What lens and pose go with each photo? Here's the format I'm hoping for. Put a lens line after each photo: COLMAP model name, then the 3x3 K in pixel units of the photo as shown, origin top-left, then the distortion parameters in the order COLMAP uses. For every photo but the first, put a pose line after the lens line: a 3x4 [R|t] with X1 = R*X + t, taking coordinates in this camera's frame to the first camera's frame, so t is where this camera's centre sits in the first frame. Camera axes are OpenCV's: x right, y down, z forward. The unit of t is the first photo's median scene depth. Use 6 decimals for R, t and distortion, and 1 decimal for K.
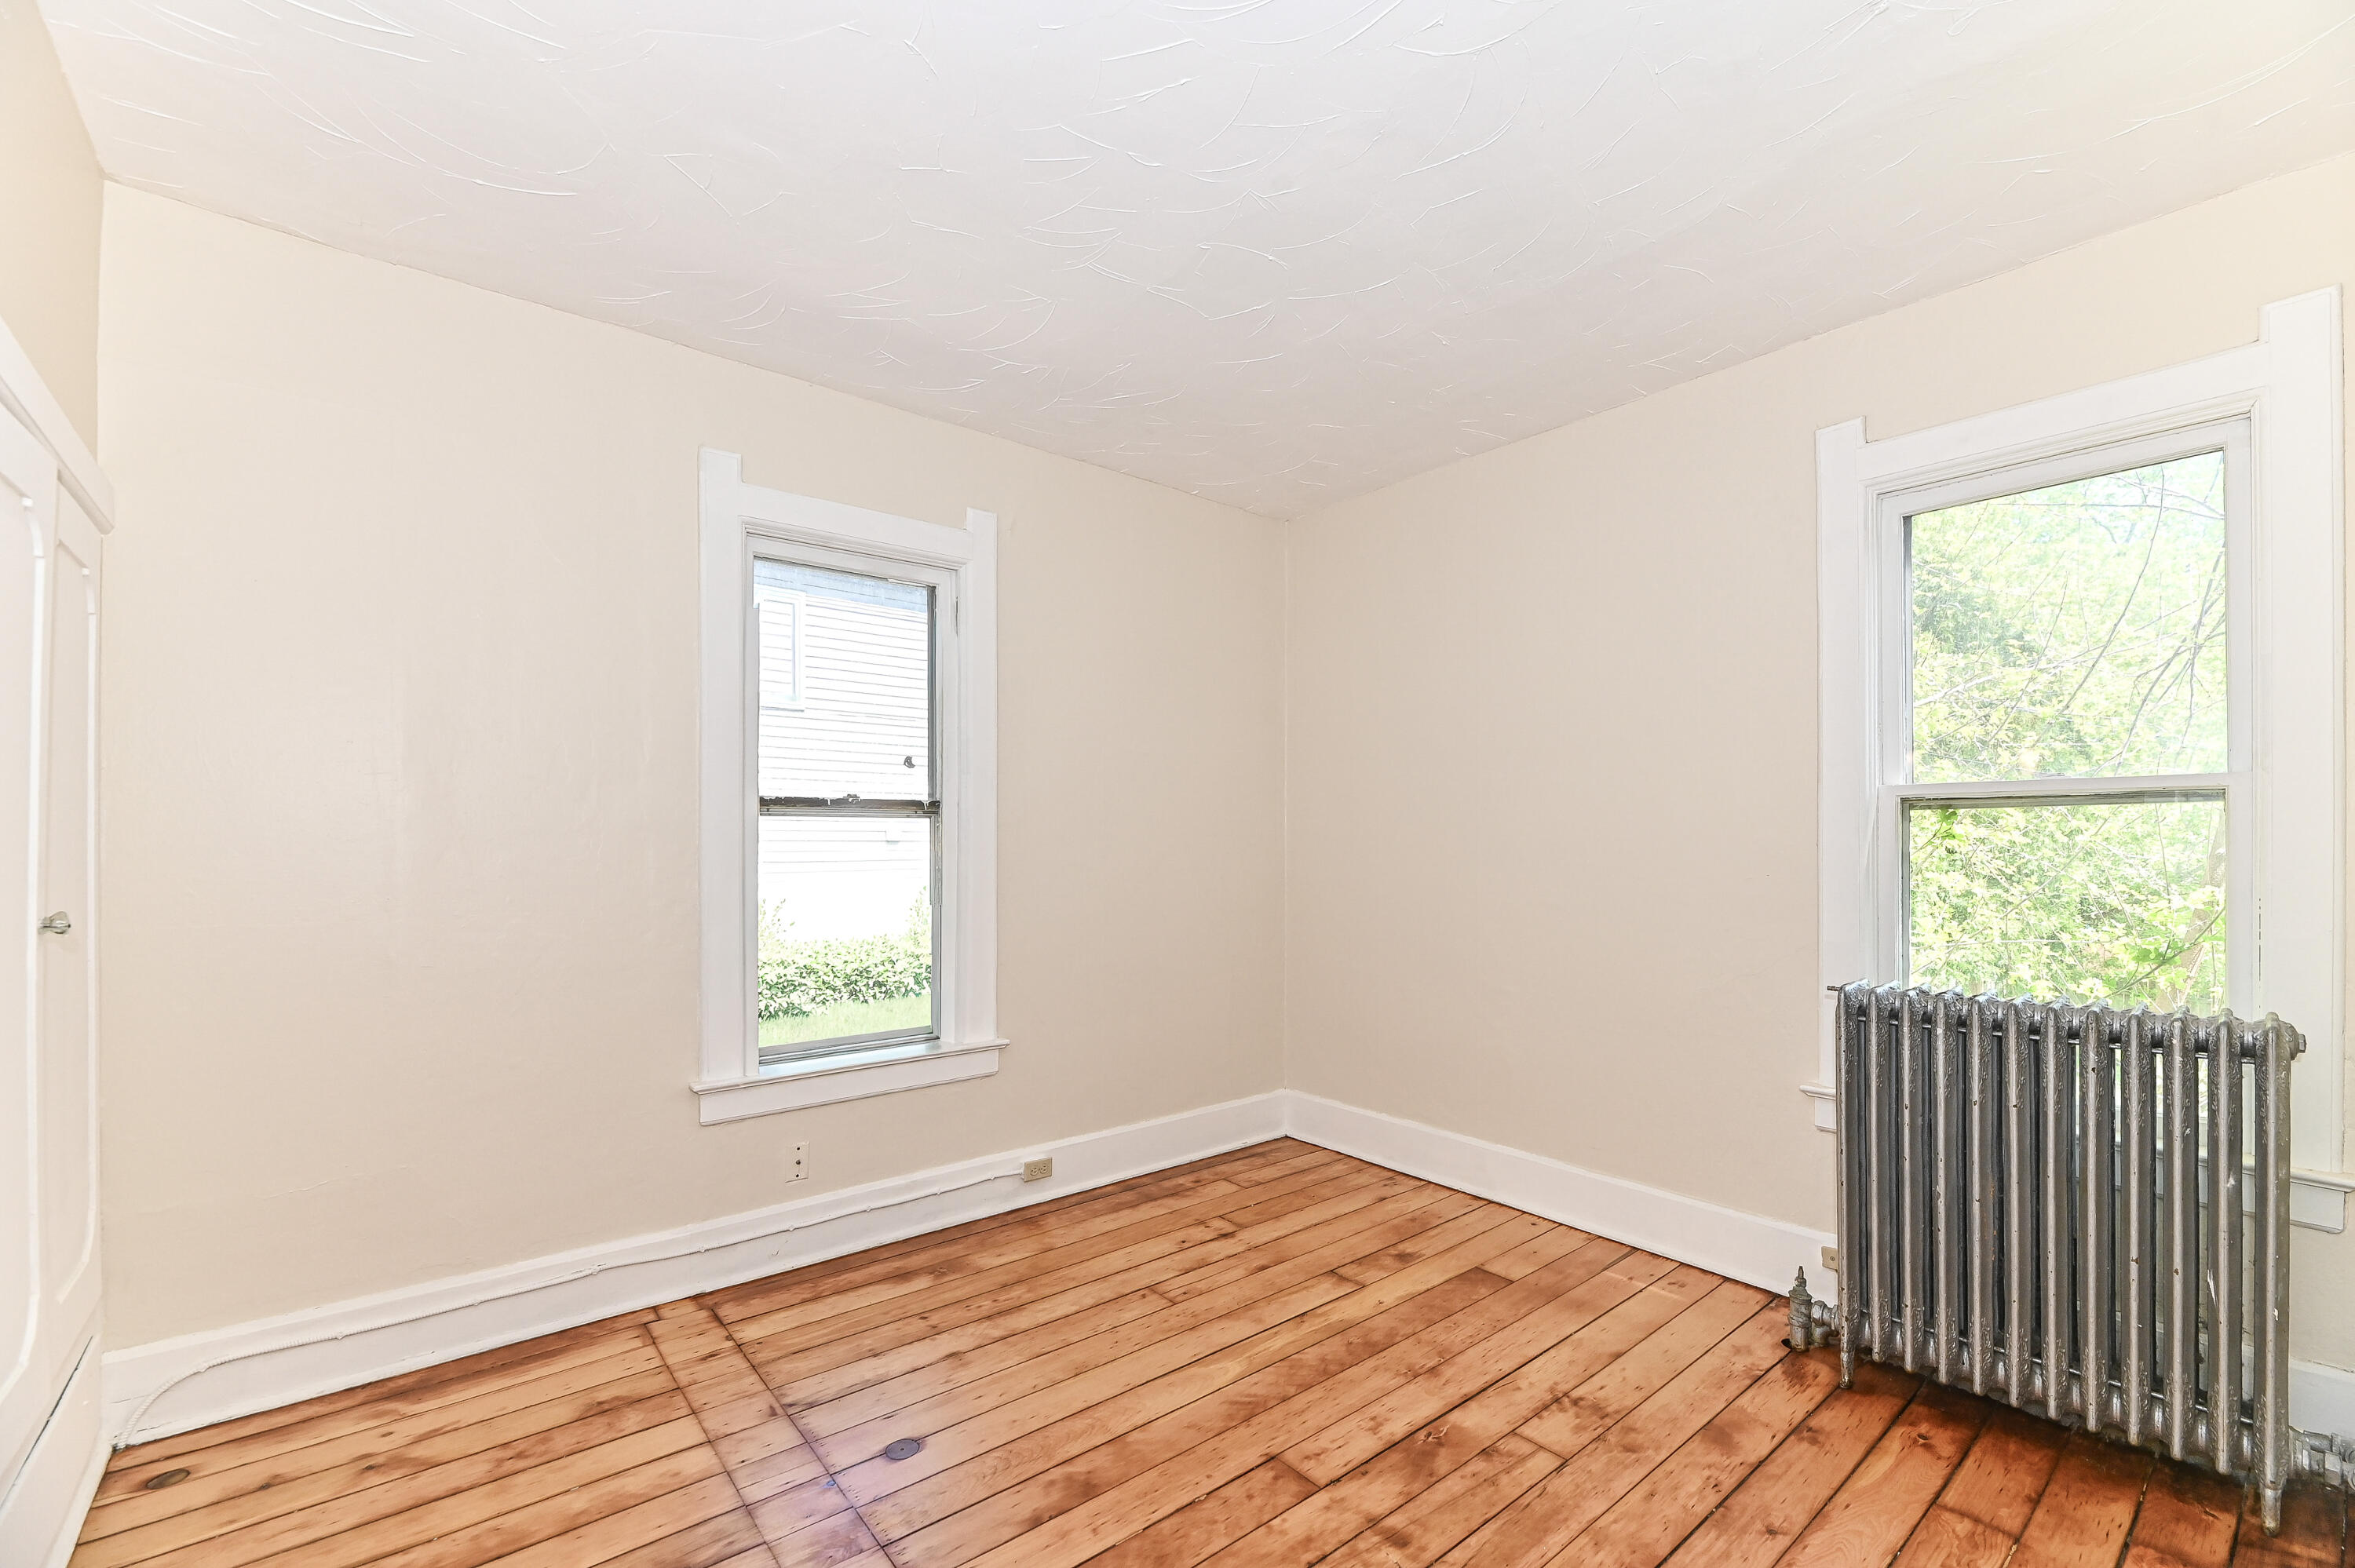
lens RADIAL K [[959.1, 0, 1210.6], [0, 959.1, 845.6], [0, 0, 1]] dist [0.002103, -0.004187]
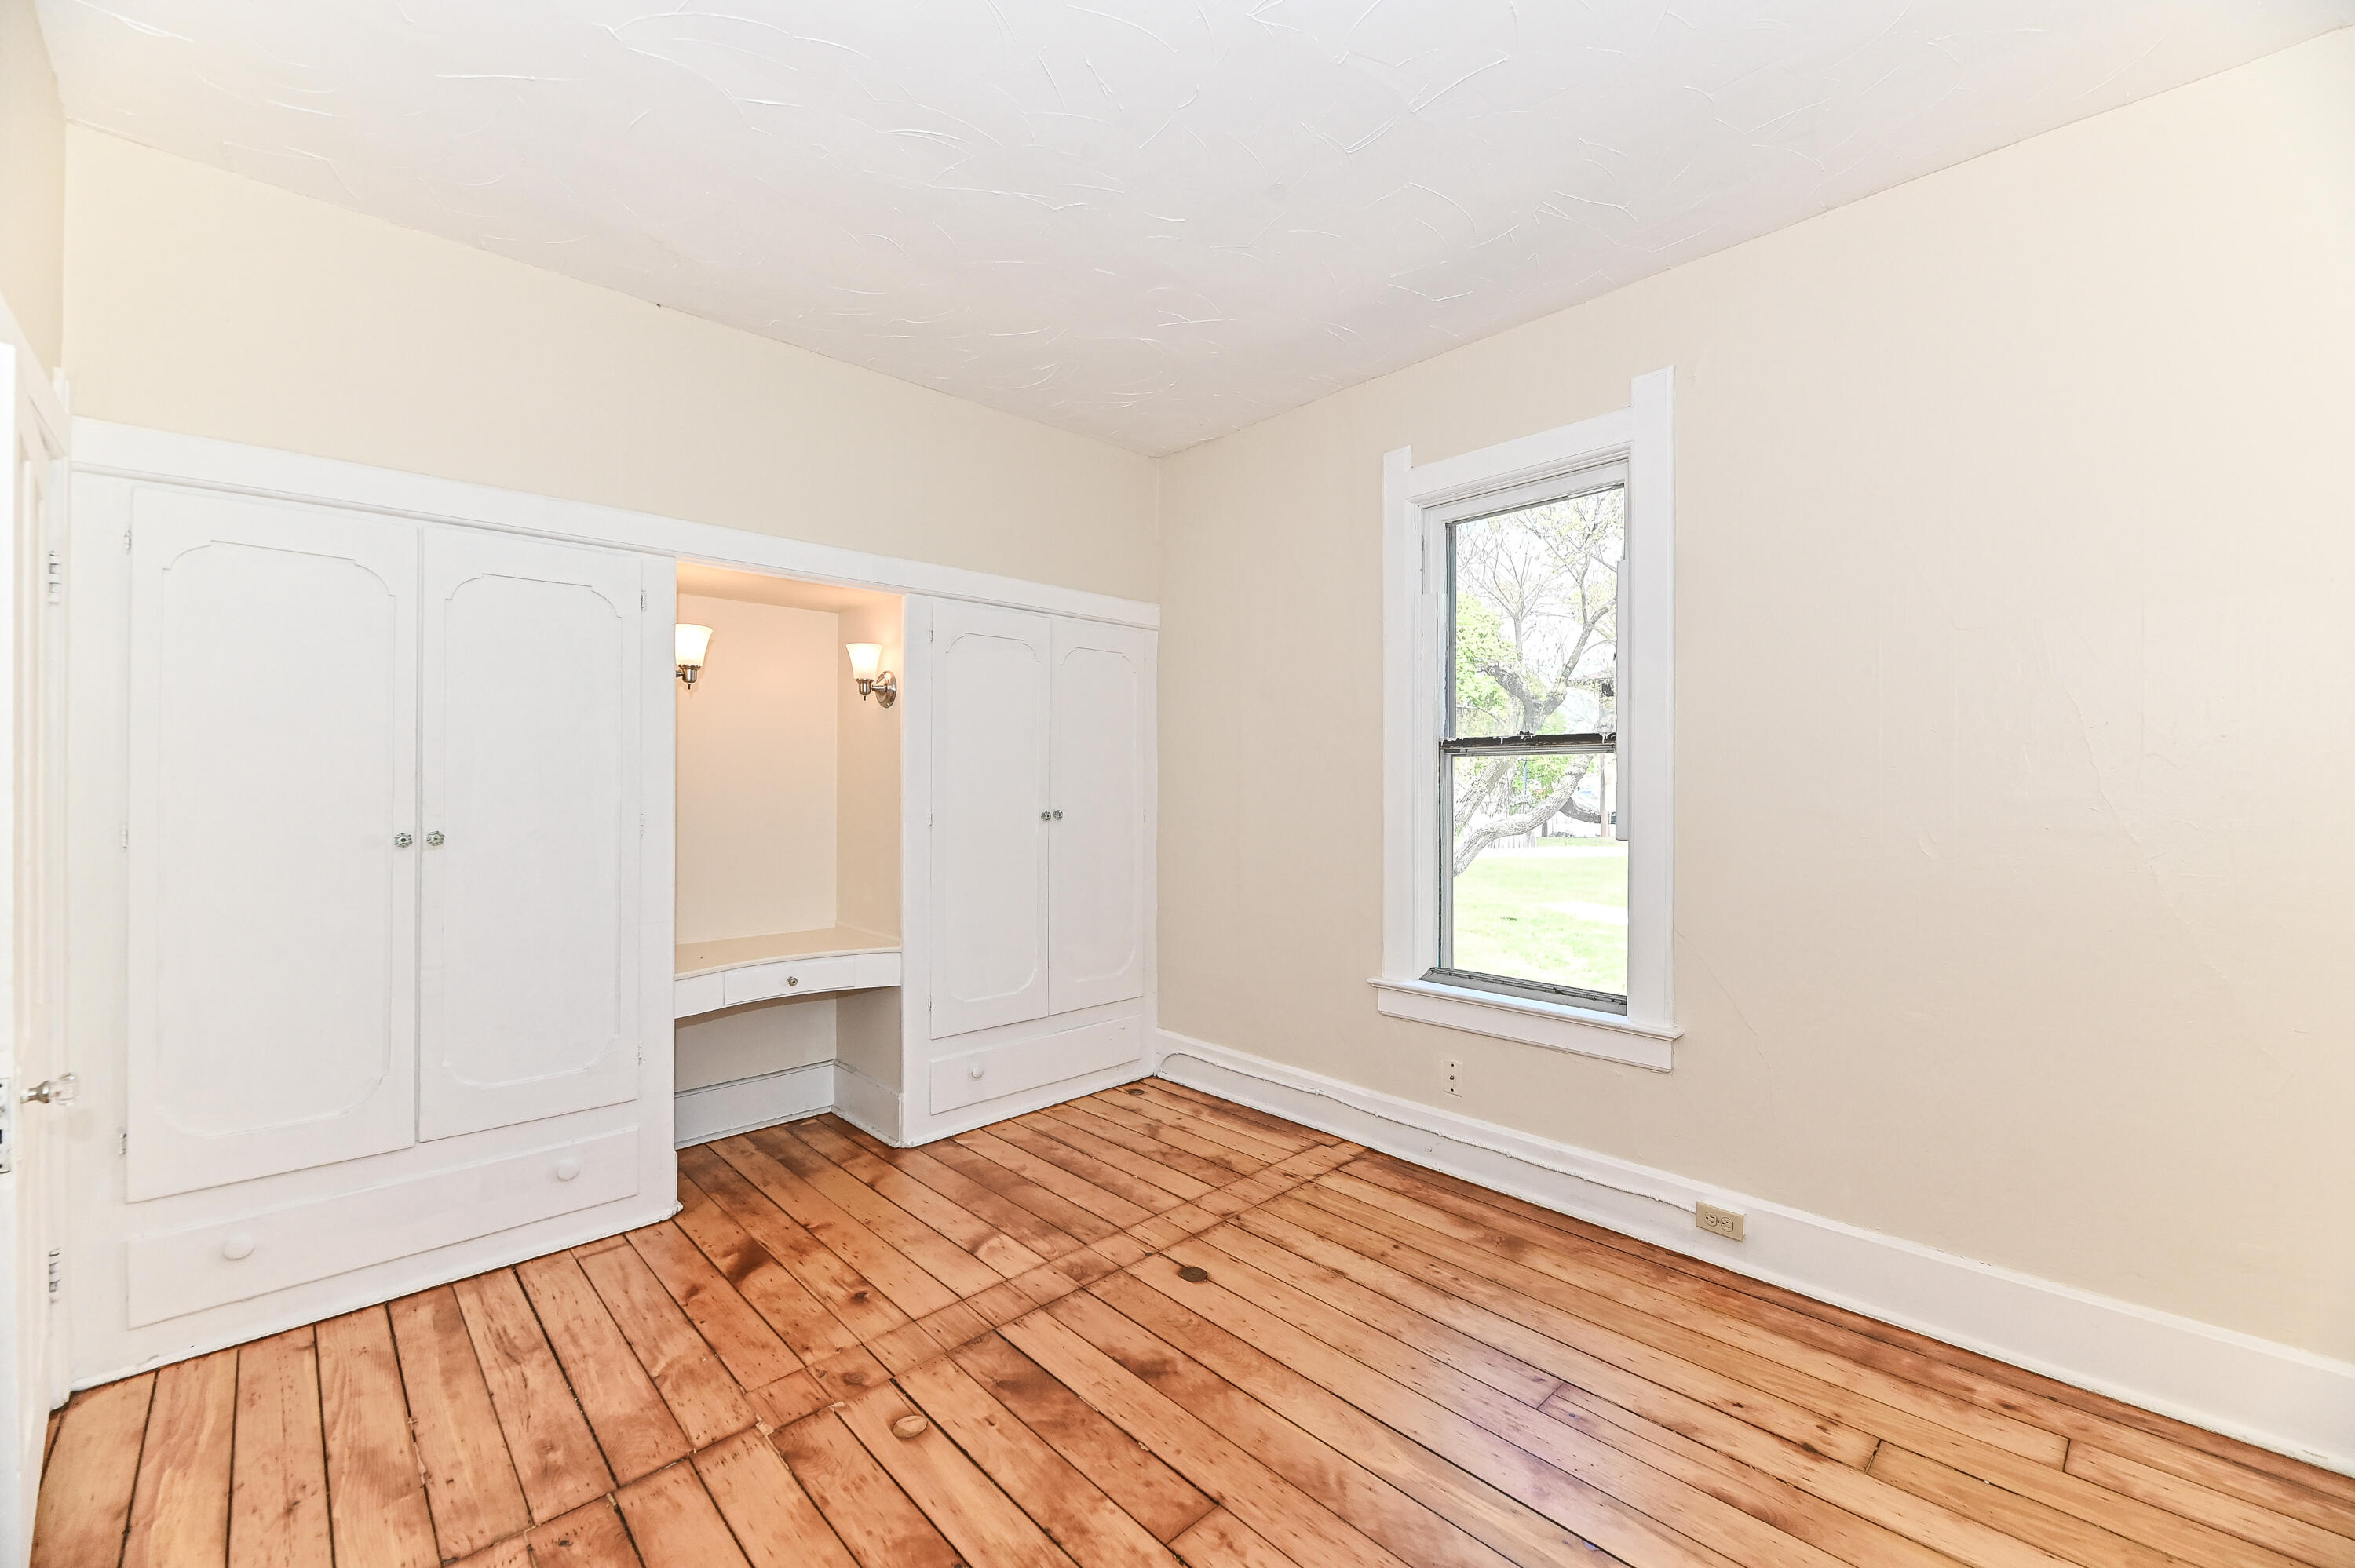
lens RADIAL K [[959.1, 0, 1169.3], [0, 959.1, 777.7], [0, 0, 1]] dist [0.002103, -0.004187]
pose [[0.049883, -0.002560, -0.998752, 0.785394], [-0.000206, 0.999997, -0.002574, -0.004525], [0.998755, 0.000334, 0.049883, 0.783729]]
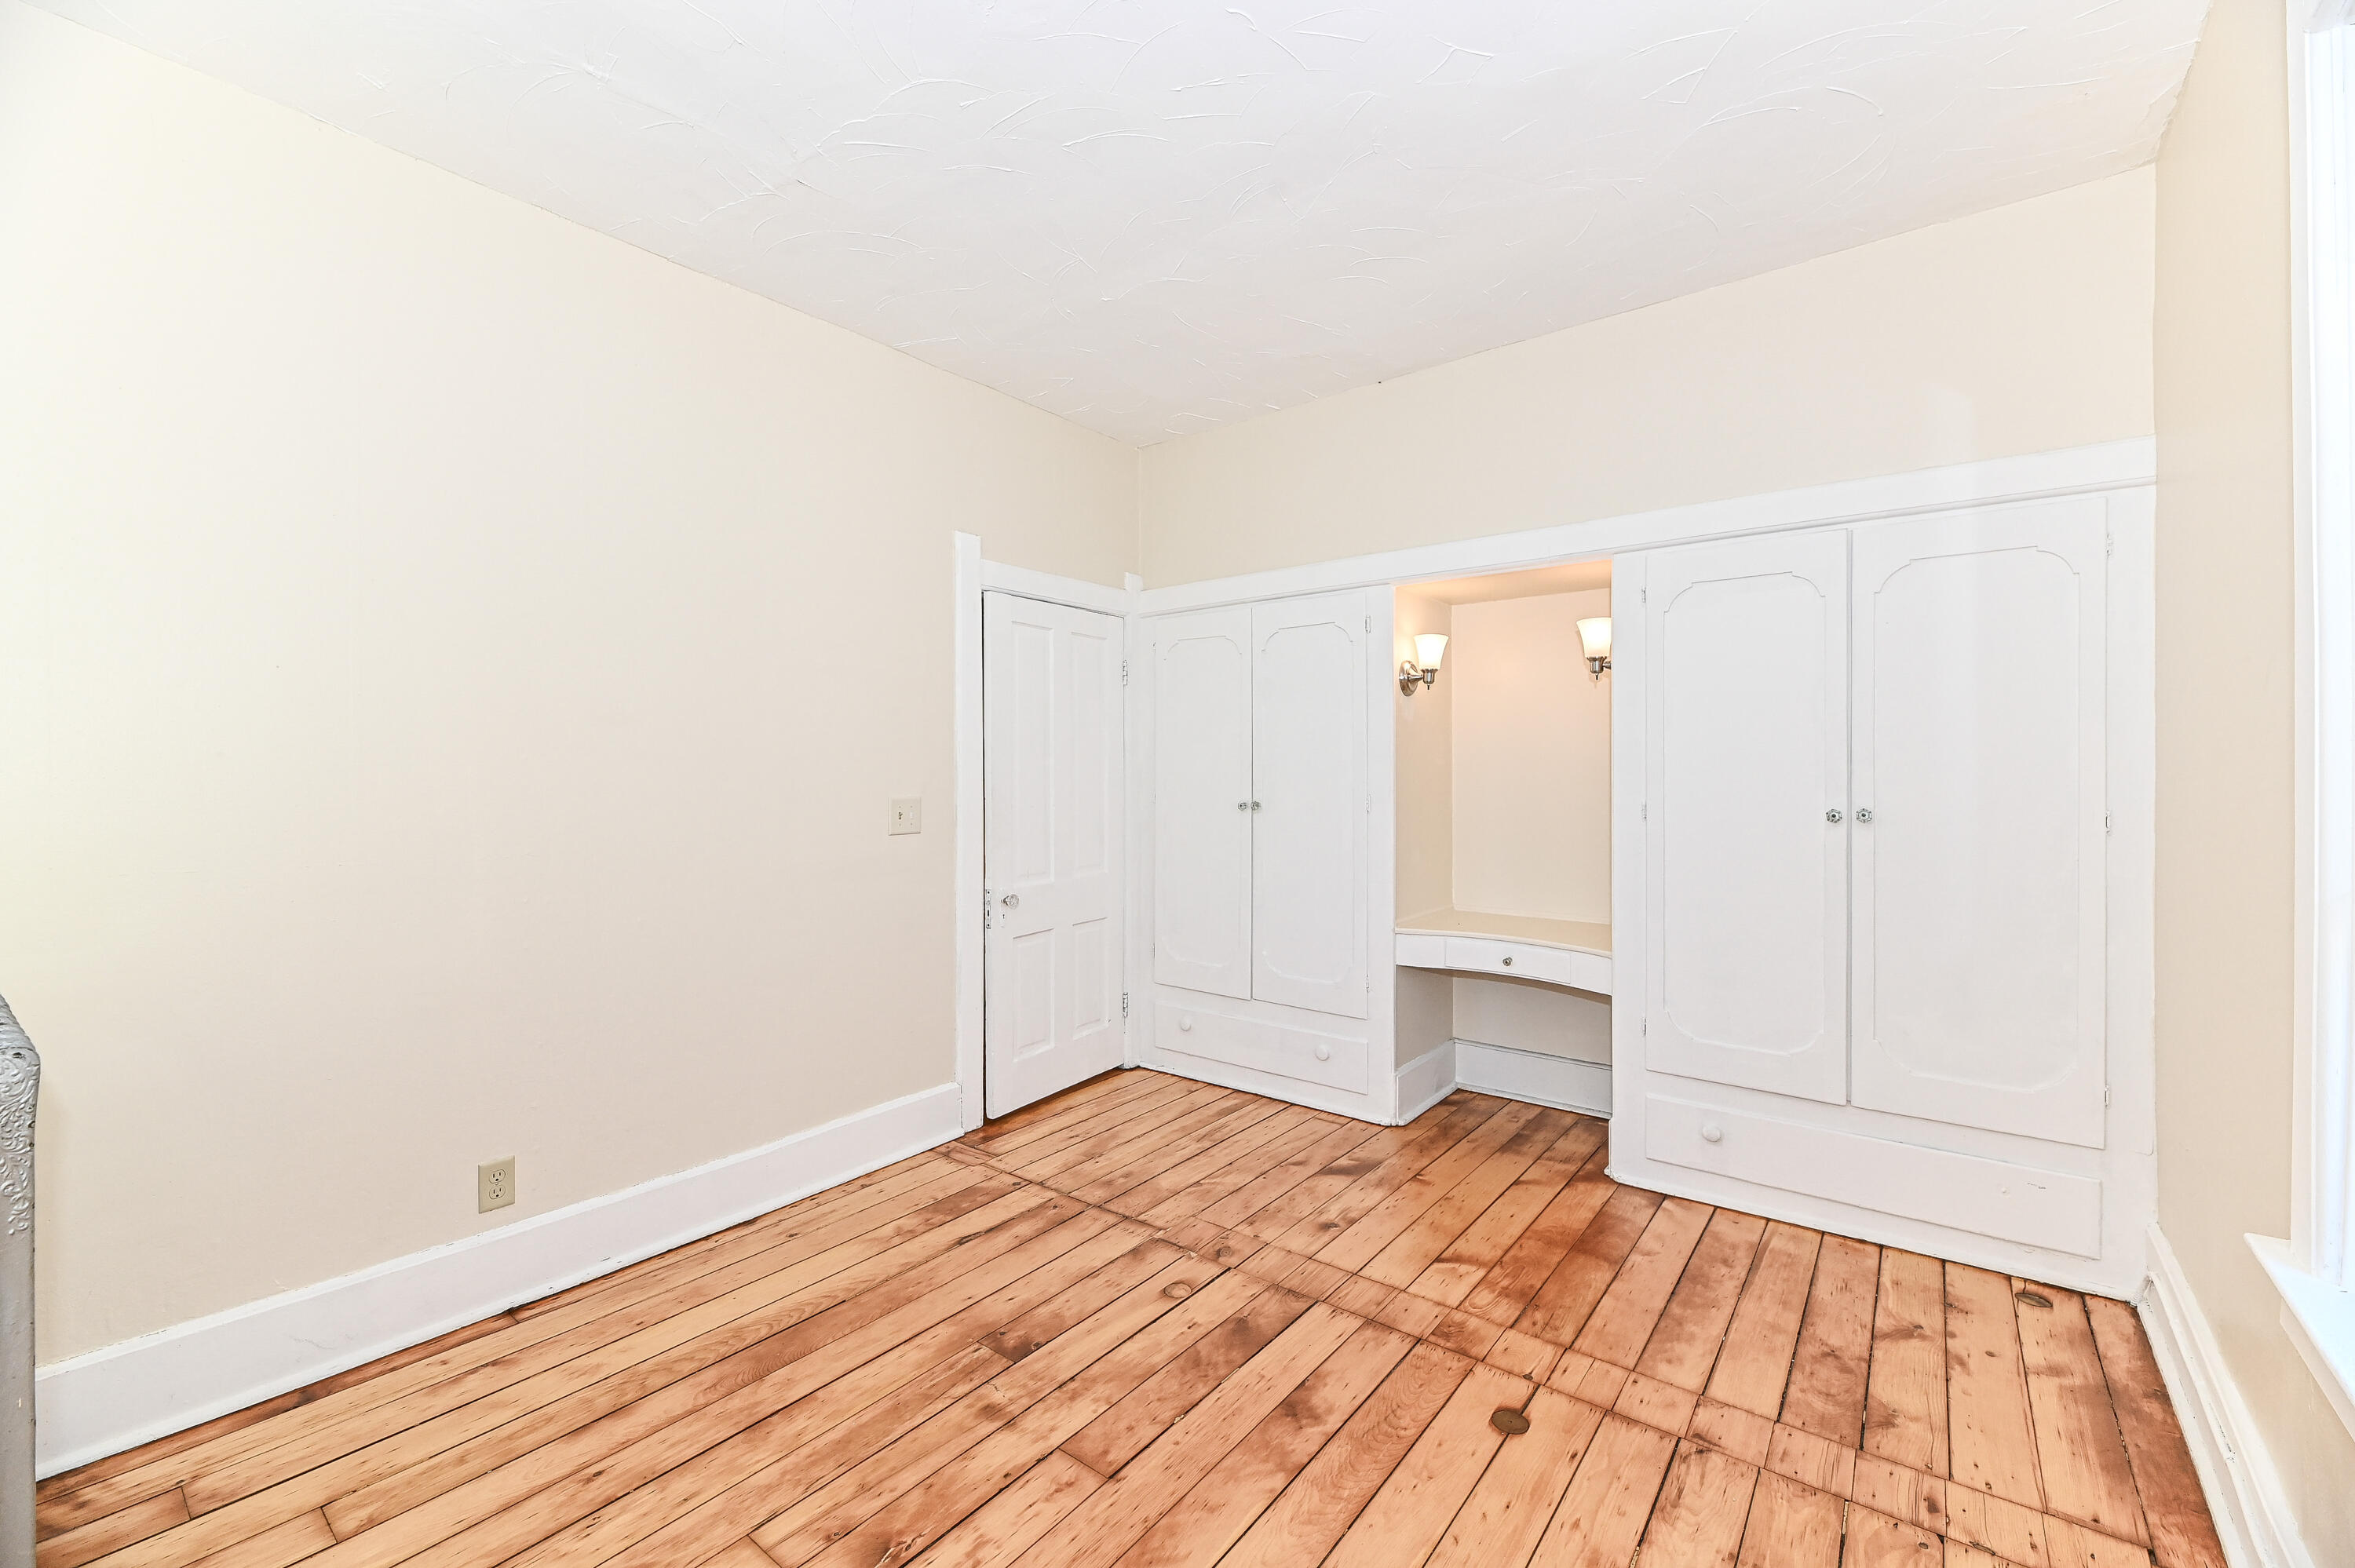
lens RADIAL K [[959.1, 0, 1185.8], [0, 959.1, 773.4], [0, 0, 1]] dist [0.002103, -0.004187]
pose [[-0.981298, 0.004152, -0.192449, 0.139152], [0.003785, 0.999990, 0.002277, 0.000470], [0.192457, 0.001506, -0.981304, 1.595820]]
